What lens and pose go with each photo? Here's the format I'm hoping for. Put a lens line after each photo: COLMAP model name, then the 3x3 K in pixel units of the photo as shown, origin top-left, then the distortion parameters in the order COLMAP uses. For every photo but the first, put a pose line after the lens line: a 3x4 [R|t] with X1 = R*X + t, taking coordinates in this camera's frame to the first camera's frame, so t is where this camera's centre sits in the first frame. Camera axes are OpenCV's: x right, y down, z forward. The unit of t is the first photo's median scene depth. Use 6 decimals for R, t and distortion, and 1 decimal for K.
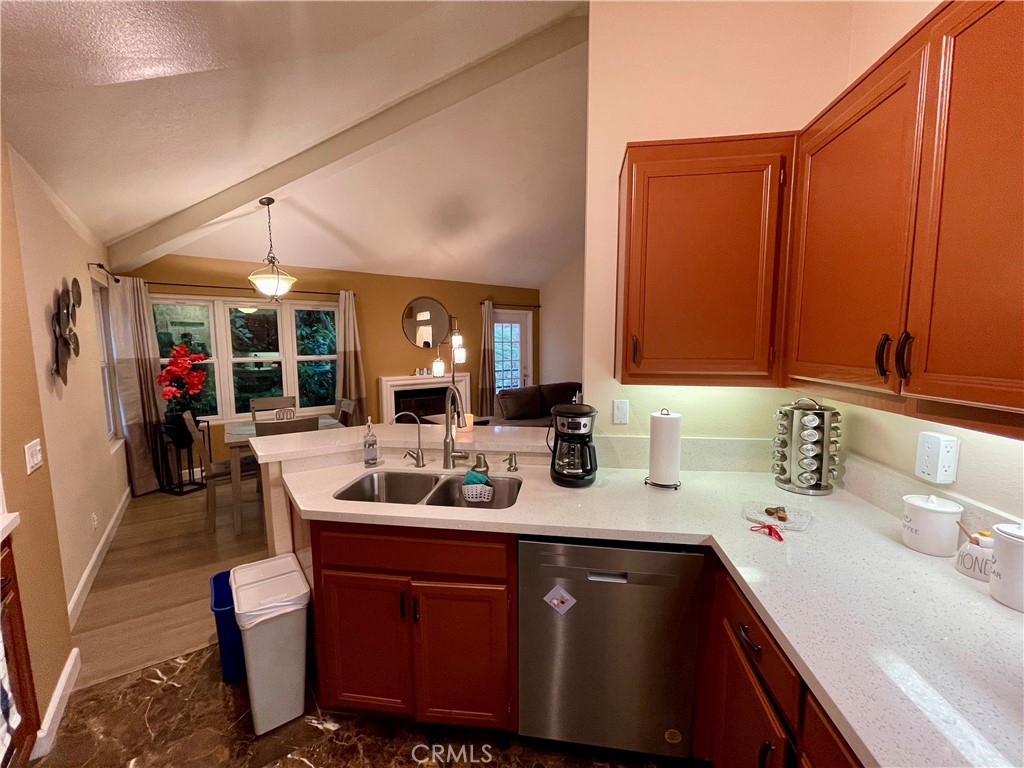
lens RADIAL K [[416.9, 0, 512.7], [0, 416.9, 388.0], [0, 0, 1]] dist [0.000504, -0.000420]
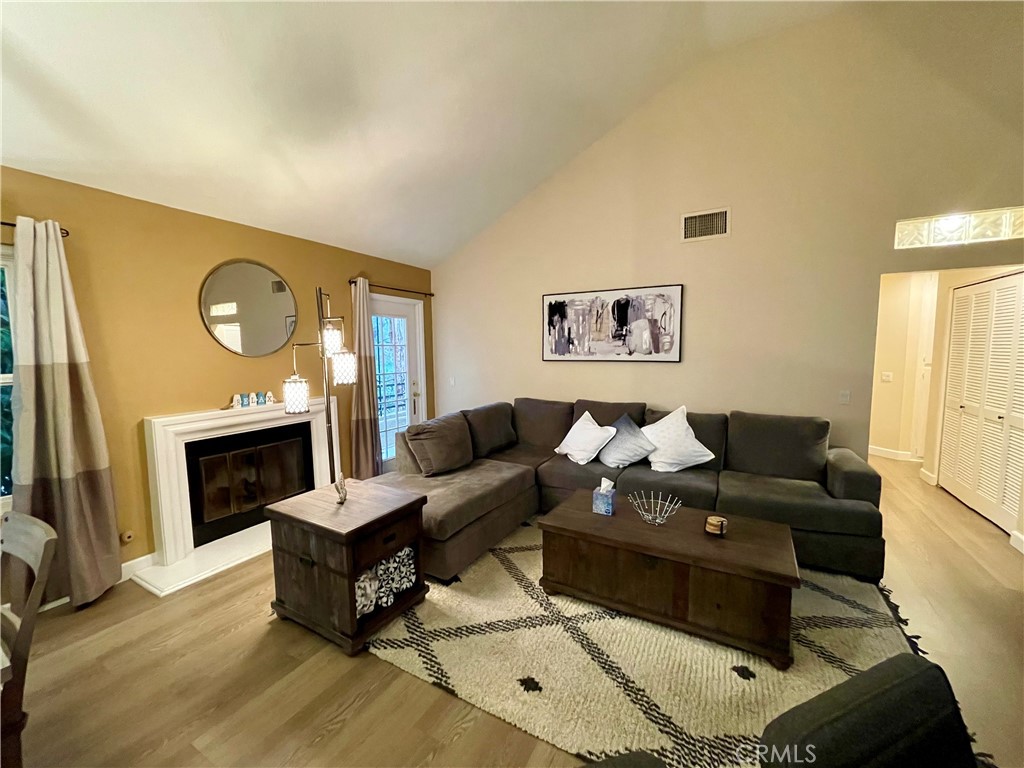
lens RADIAL K [[416.9, 0, 509.4], [0, 416.9, 384.0], [0, 0, 1]] dist [0.000504, -0.000420]
pose [[0.914679, -0.039864, 0.402210, -0.140746], [0.051344, 0.998522, -0.017798, -0.037244], [-0.400906, 0.036931, 0.915375, 0.430474]]
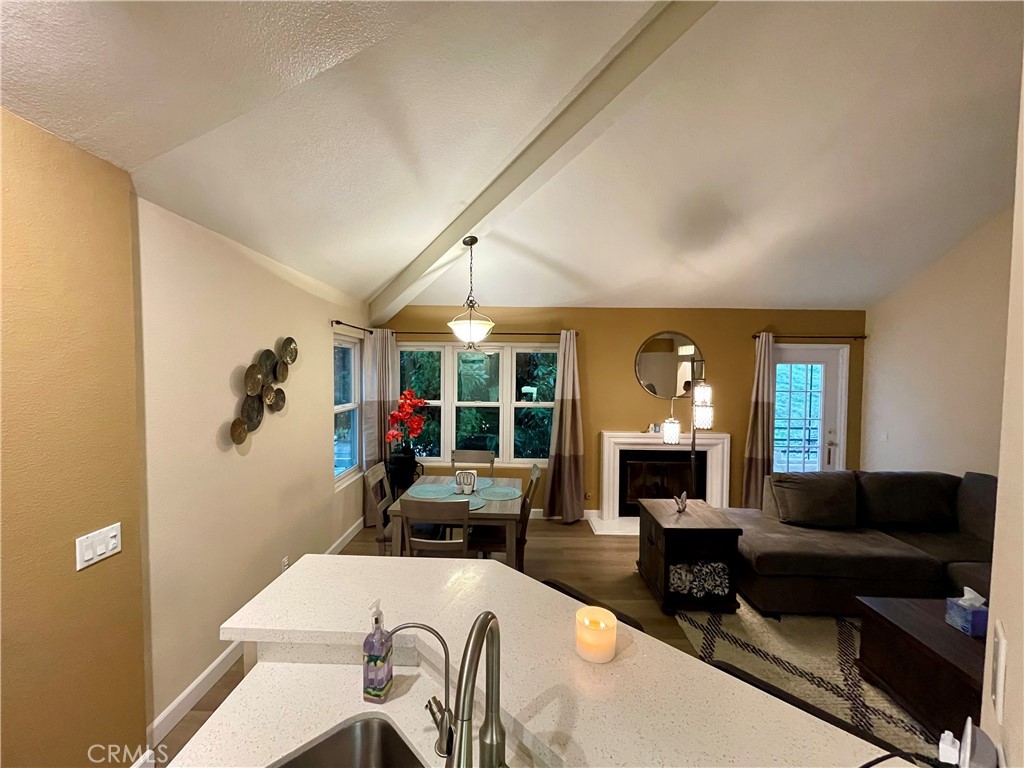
lens RADIAL K [[416.9, 0, 506.5], [0, 416.9, 383.6], [0, 0, 1]] dist [0.000504, -0.000420]
pose [[0.792182, 0.034932, -0.609285, 0.029514], [-0.082436, 0.995335, -0.050117, -0.067179], [0.604692, 0.089929, 0.791366, 0.244745]]
